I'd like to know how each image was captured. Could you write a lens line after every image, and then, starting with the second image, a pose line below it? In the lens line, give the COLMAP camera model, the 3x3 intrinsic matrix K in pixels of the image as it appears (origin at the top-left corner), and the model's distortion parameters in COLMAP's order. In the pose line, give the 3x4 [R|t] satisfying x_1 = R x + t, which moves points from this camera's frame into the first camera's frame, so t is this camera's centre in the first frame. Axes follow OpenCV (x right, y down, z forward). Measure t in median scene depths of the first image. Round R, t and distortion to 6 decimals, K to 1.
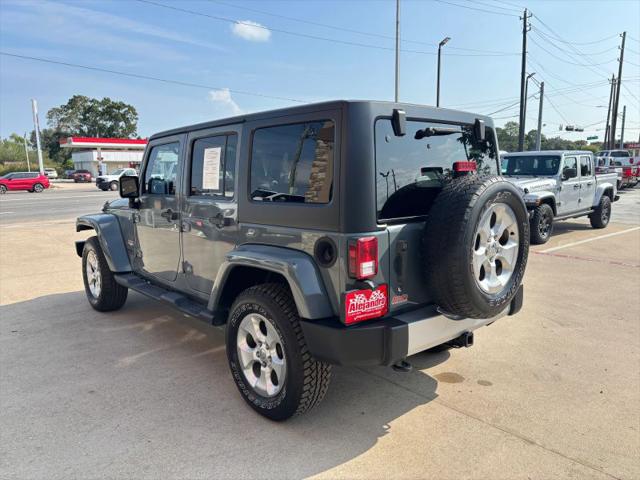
lens RADIAL K [[488.8, 0, 320.0], [0, 488.8, 240.0], [0, 0, 1]] dist [0.025878, -0.004427]
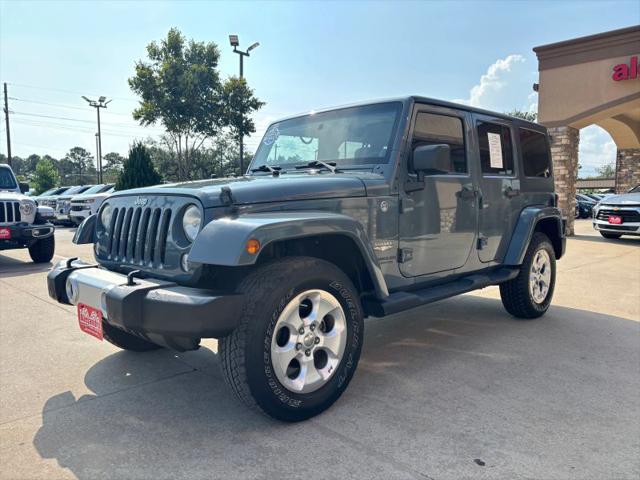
lens RADIAL K [[483.4, 0, 320.0], [0, 483.4, 240.0], [0, 0, 1]] dist [0.065703, -0.073753]
pose [[-0.065981, -0.075980, 0.994924, -1.361480], [0.146521, 0.985550, 0.084982, -0.093374], [-0.987005, 0.151384, -0.053895, 1.494838]]
